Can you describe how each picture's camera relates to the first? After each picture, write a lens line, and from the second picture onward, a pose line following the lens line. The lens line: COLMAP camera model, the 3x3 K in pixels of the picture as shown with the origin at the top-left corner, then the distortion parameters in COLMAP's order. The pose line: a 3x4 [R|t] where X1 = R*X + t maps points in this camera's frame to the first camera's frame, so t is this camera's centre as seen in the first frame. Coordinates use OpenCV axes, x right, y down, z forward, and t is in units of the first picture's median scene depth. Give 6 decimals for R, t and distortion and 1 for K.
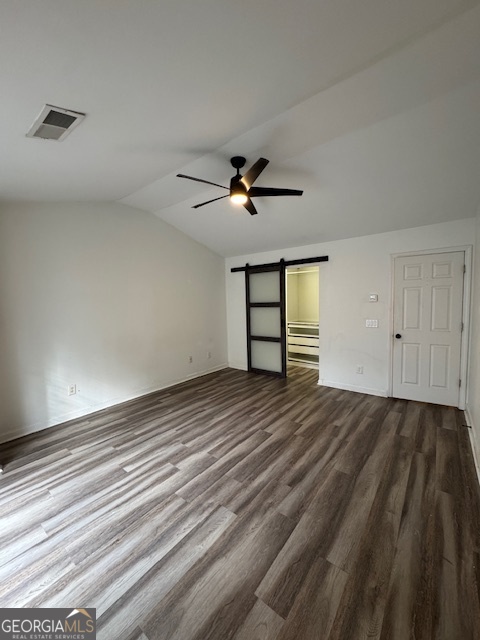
lens RADIAL K [[255.3, 0, 240.0], [0, 255.3, 320.0], [0, 0, 1]] dist [0.002282, -0.000474]
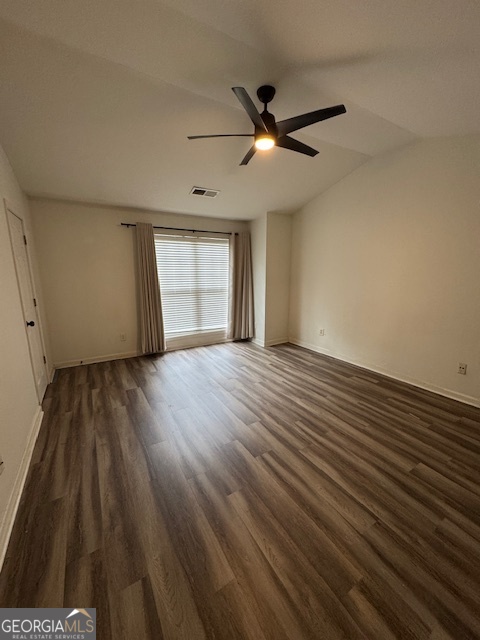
lens RADIAL K [[255.3, 0, 240.0], [0, 255.3, 320.0], [0, 0, 1]] dist [0.002282, -0.000474]
pose [[-0.352953, 0.205402, -0.912816, 0.763896], [-0.060458, 0.968560, 0.241322, -0.096052], [0.933686, 0.140363, -0.329438, 1.084594]]
